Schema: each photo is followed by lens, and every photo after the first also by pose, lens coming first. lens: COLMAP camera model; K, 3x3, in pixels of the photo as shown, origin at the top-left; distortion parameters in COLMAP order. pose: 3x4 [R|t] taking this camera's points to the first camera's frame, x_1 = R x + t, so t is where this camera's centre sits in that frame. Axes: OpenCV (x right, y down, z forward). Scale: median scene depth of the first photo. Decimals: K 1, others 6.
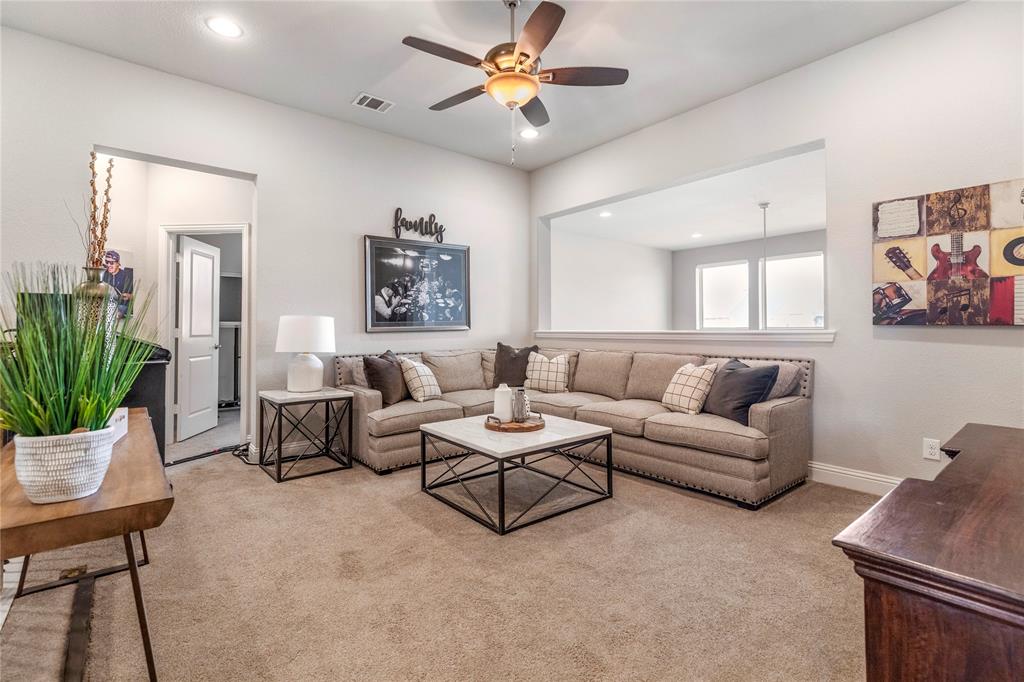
lens RADIAL K [[474.6, 0, 509.6], [0, 474.6, 338.6], [0, 0, 1]] dist [0.005075, 0.000179]
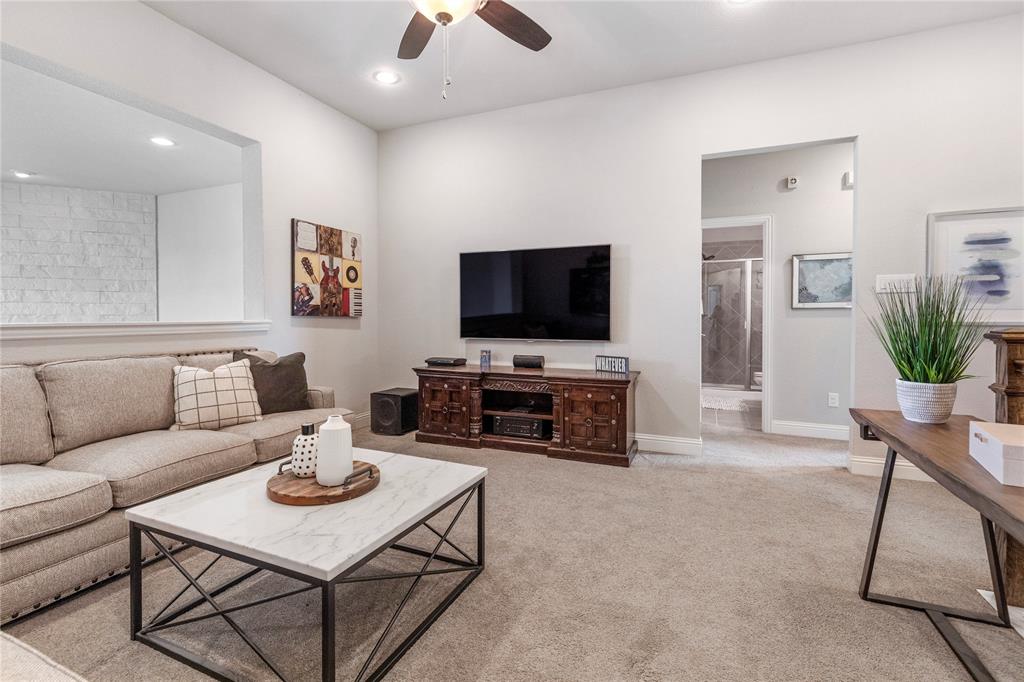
lens RADIAL K [[474.6, 0, 511.9], [0, 474.6, 324.4], [0, 0, 1]] dist [0.005075, 0.000179]
pose [[-0.437251, -0.001441, 0.899339, -0.668520], [0.029664, 0.999431, 0.016024, -0.009466], [-0.898850, 0.033685, -0.436959, 1.122050]]
